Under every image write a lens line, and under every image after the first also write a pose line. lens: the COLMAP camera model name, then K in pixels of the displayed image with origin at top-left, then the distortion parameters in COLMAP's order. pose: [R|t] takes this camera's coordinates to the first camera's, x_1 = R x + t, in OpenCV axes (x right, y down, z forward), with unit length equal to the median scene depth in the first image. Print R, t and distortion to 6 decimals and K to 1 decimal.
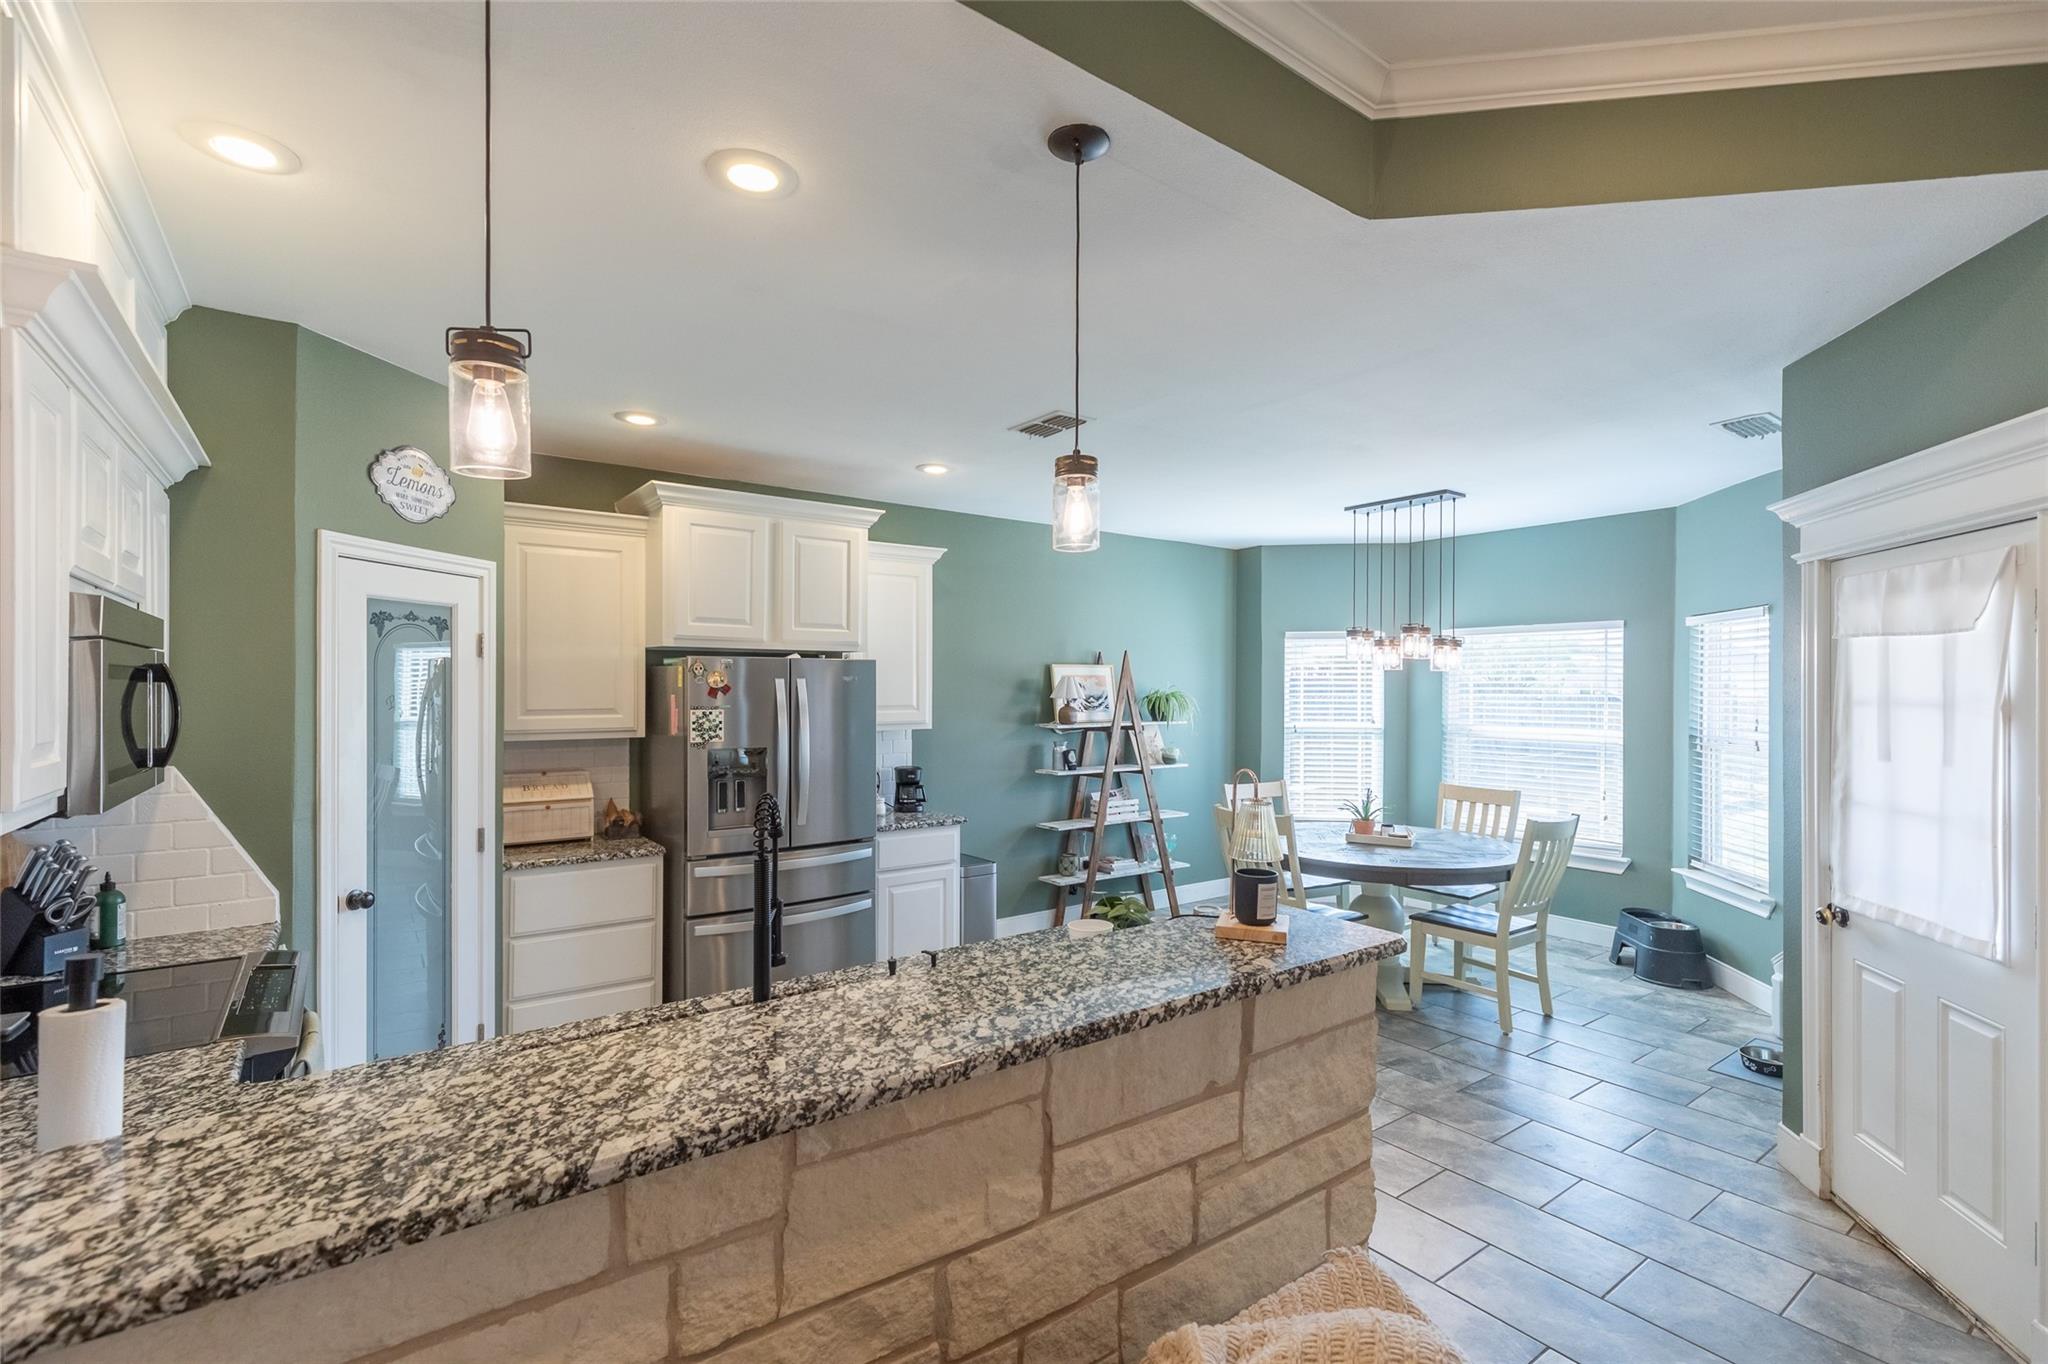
lens RADIAL K [[926.5, 0, 1025.9], [0, 926.5, 686.9], [0, 0, 1]] dist [0.008186, -0.003150]
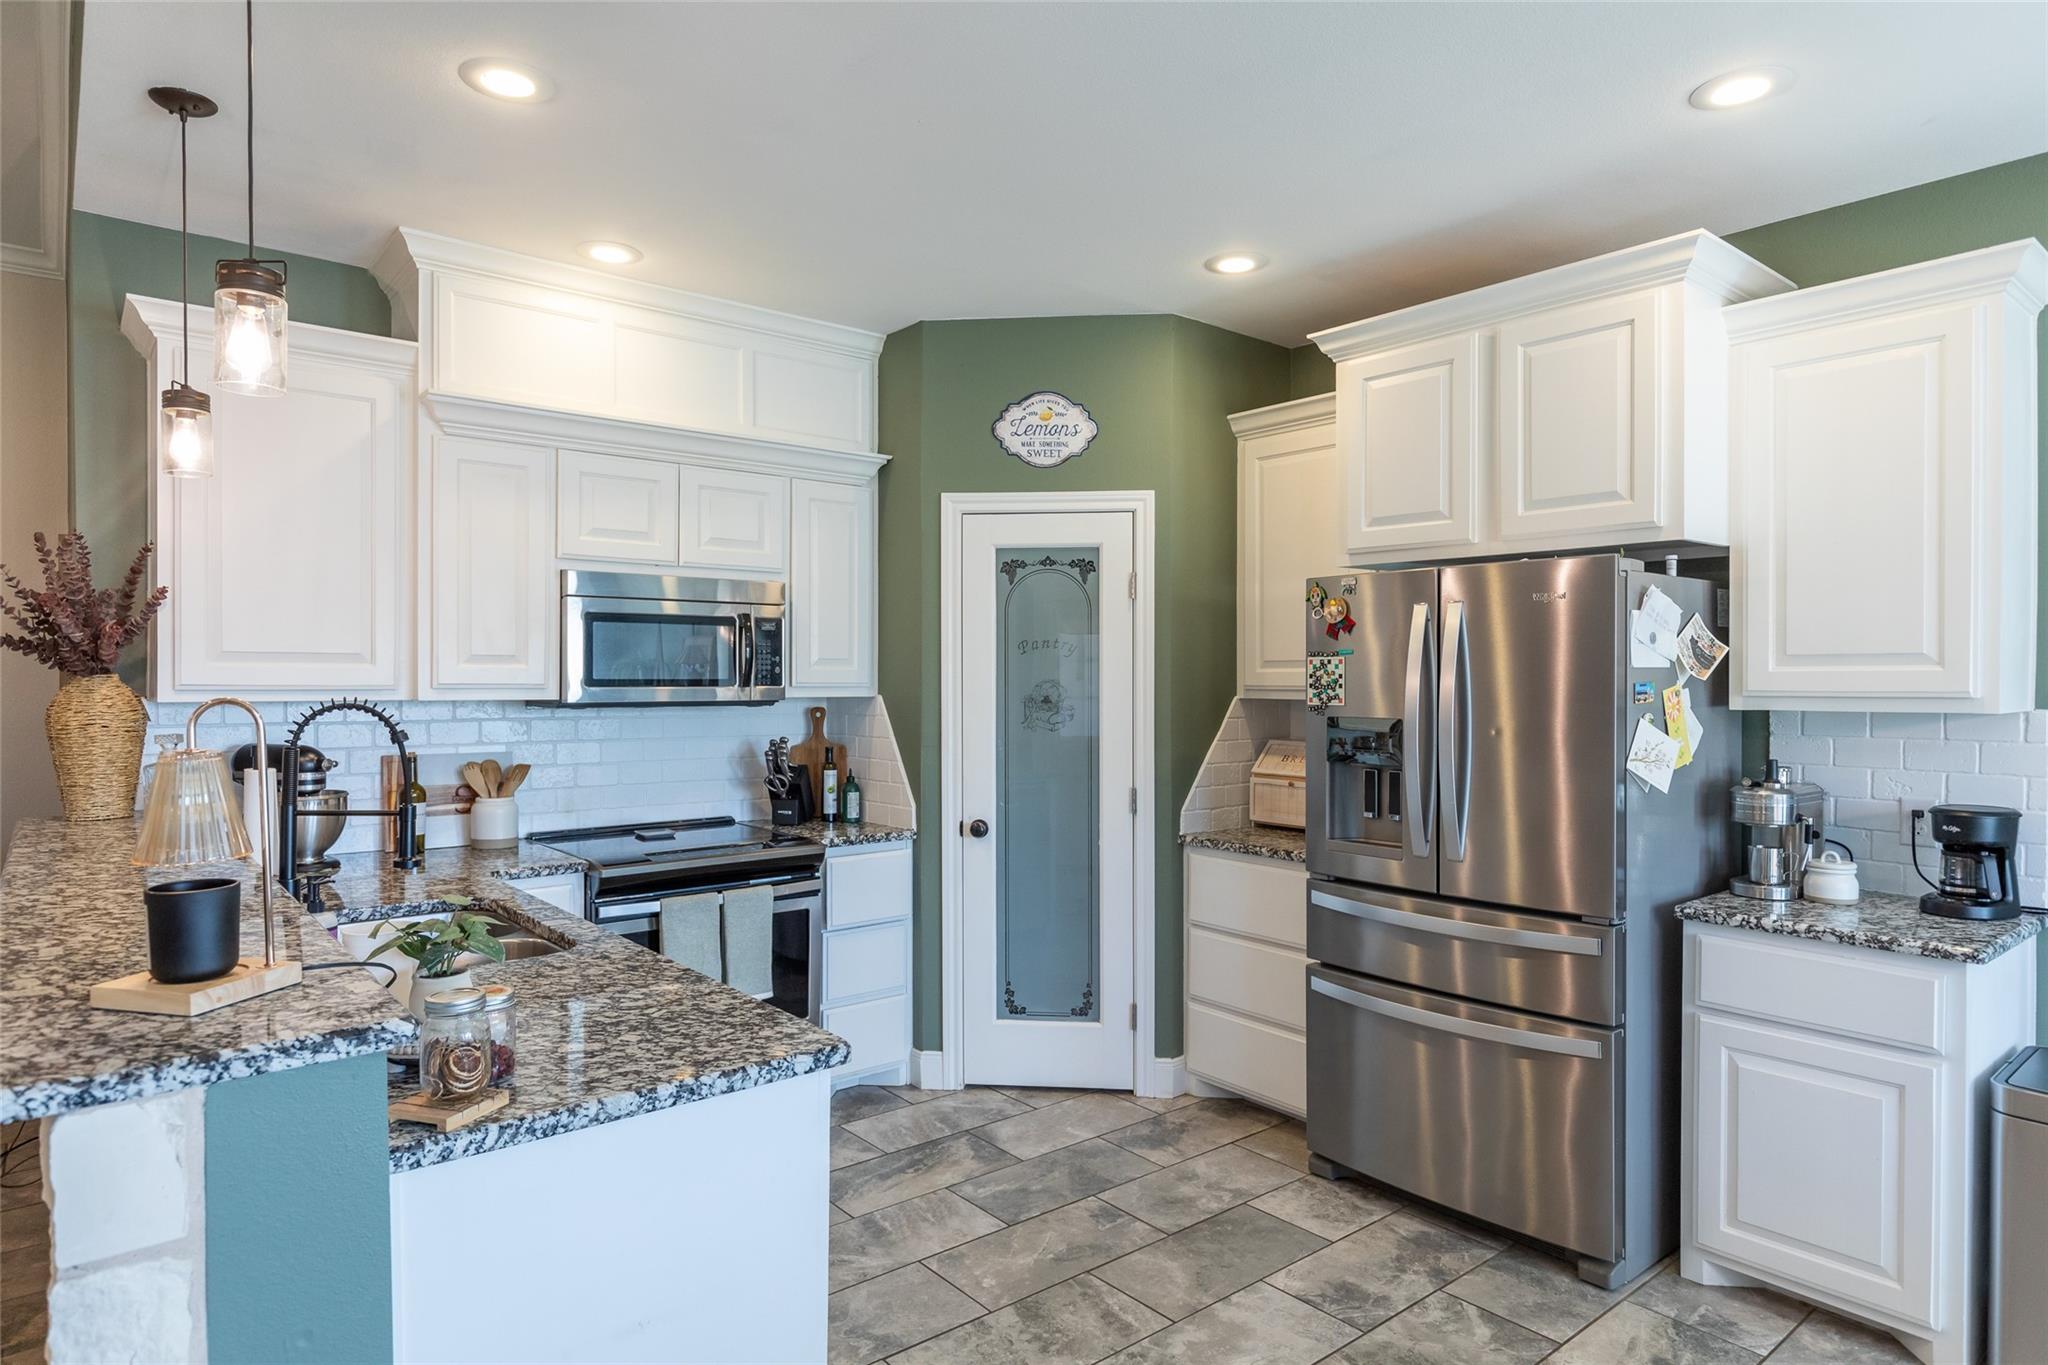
lens RADIAL K [[1207.0, 0, 1024.0], [0, 1207.0, 682.5], [0, 0, 1]] dist [0.014157, -0.002107]
pose [[0.043692, 0.004213, -0.999036, 0.633374], [-0.001100, 0.999991, 0.004169, 0.048769], [0.999044, 0.000917, 0.043696, 0.914271]]
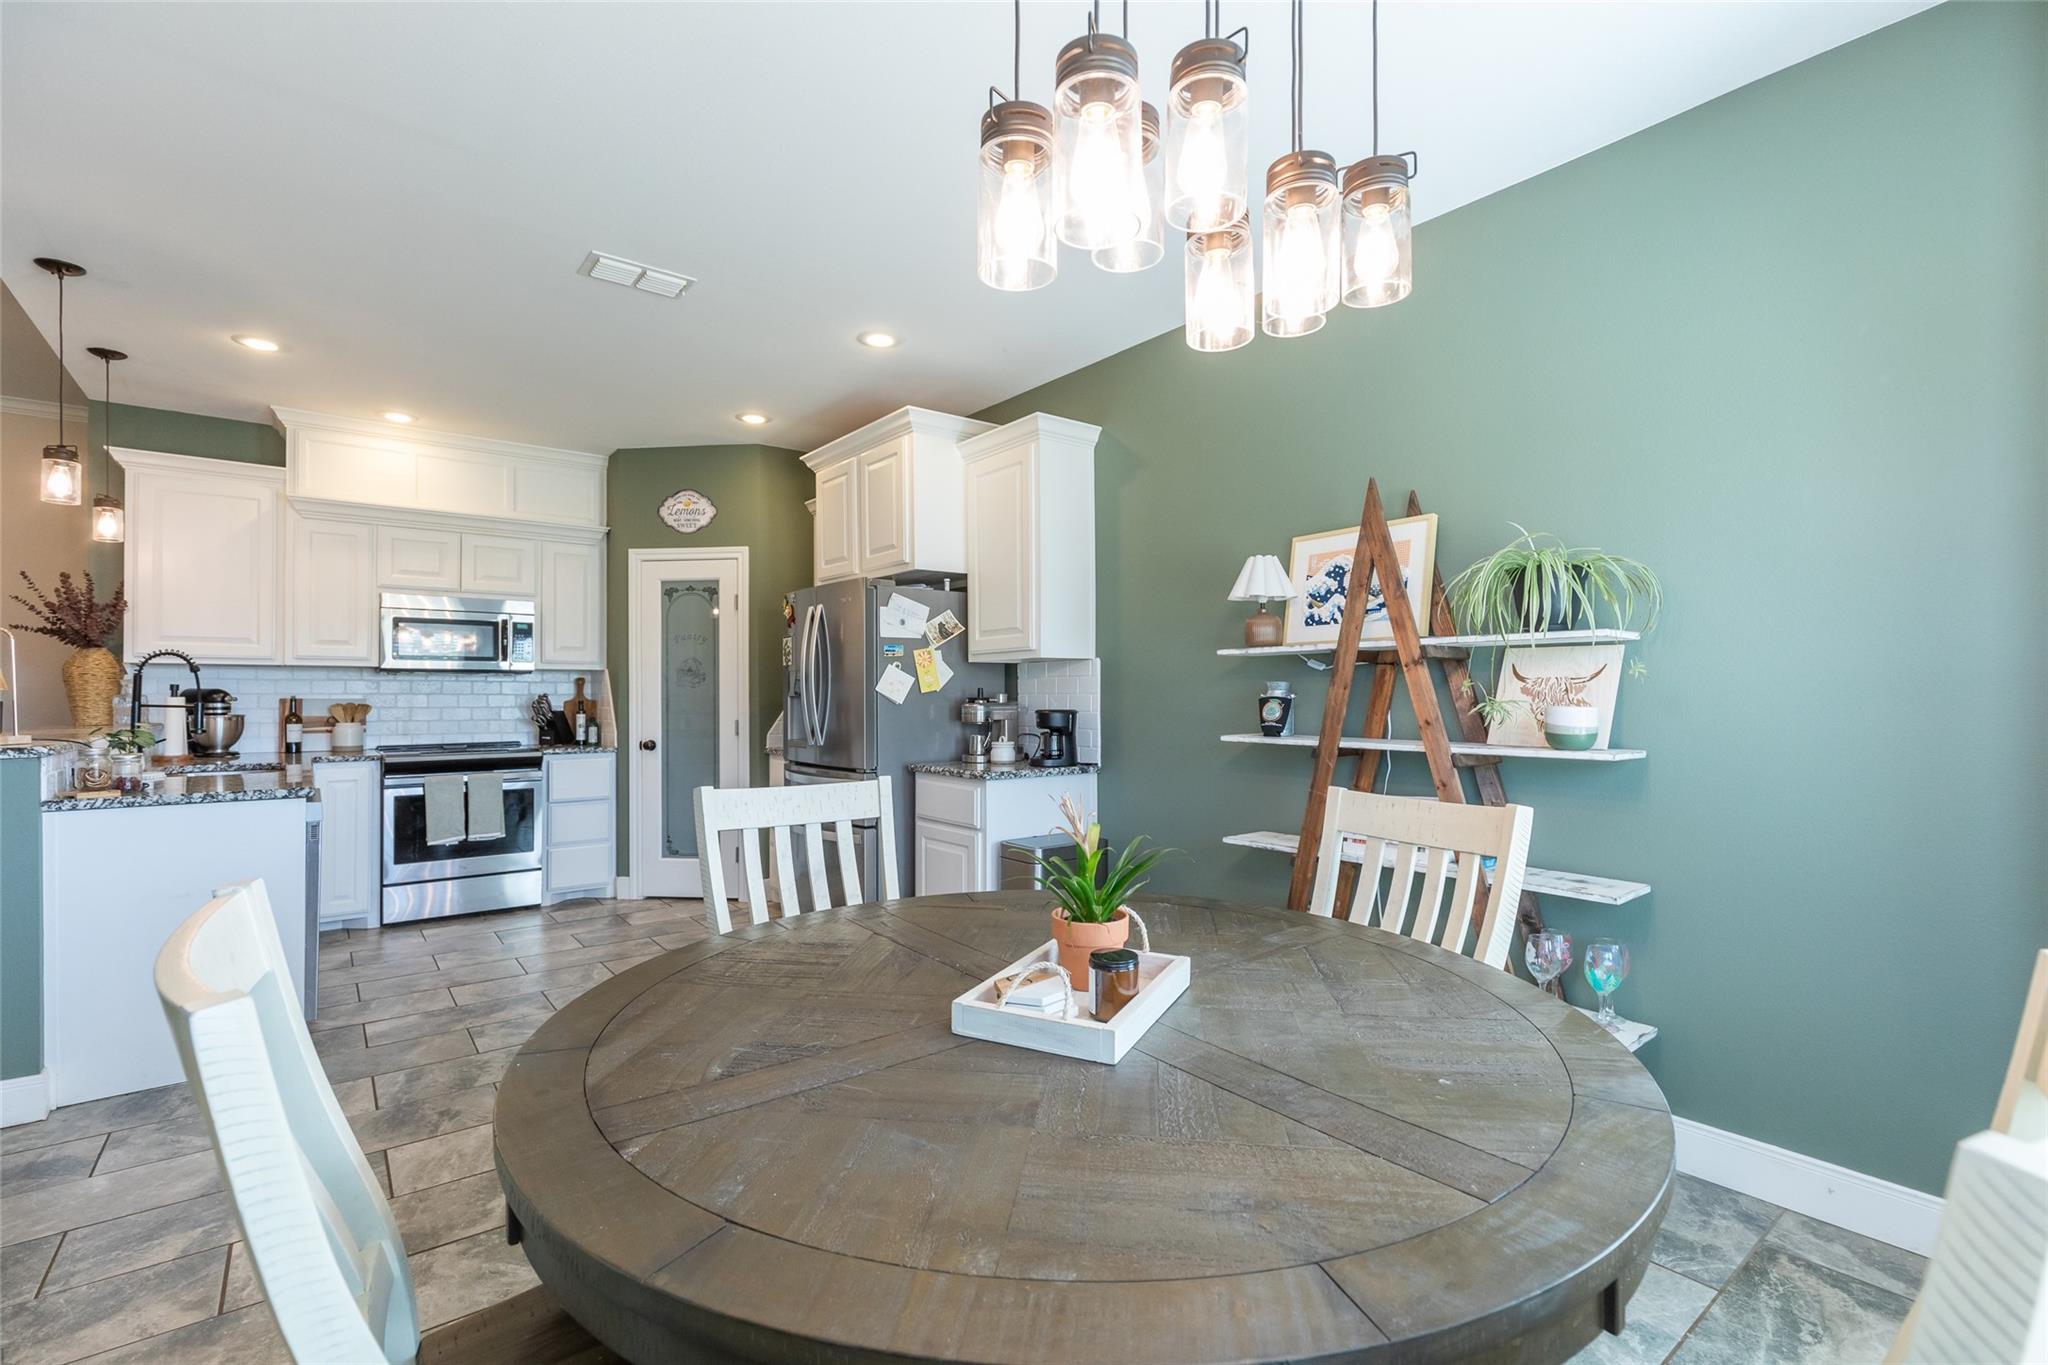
lens RADIAL K [[926.5, 0, 1025.9], [0, 926.5, 687.4], [0, 0, 1]] dist [0.008186, -0.003150]
pose [[0.025145, -0.010322, -0.999631, 1.052887], [0.004077, 0.999939, -0.010223, 0.125178], [0.999676, -0.003819, 0.025185, 1.567100]]
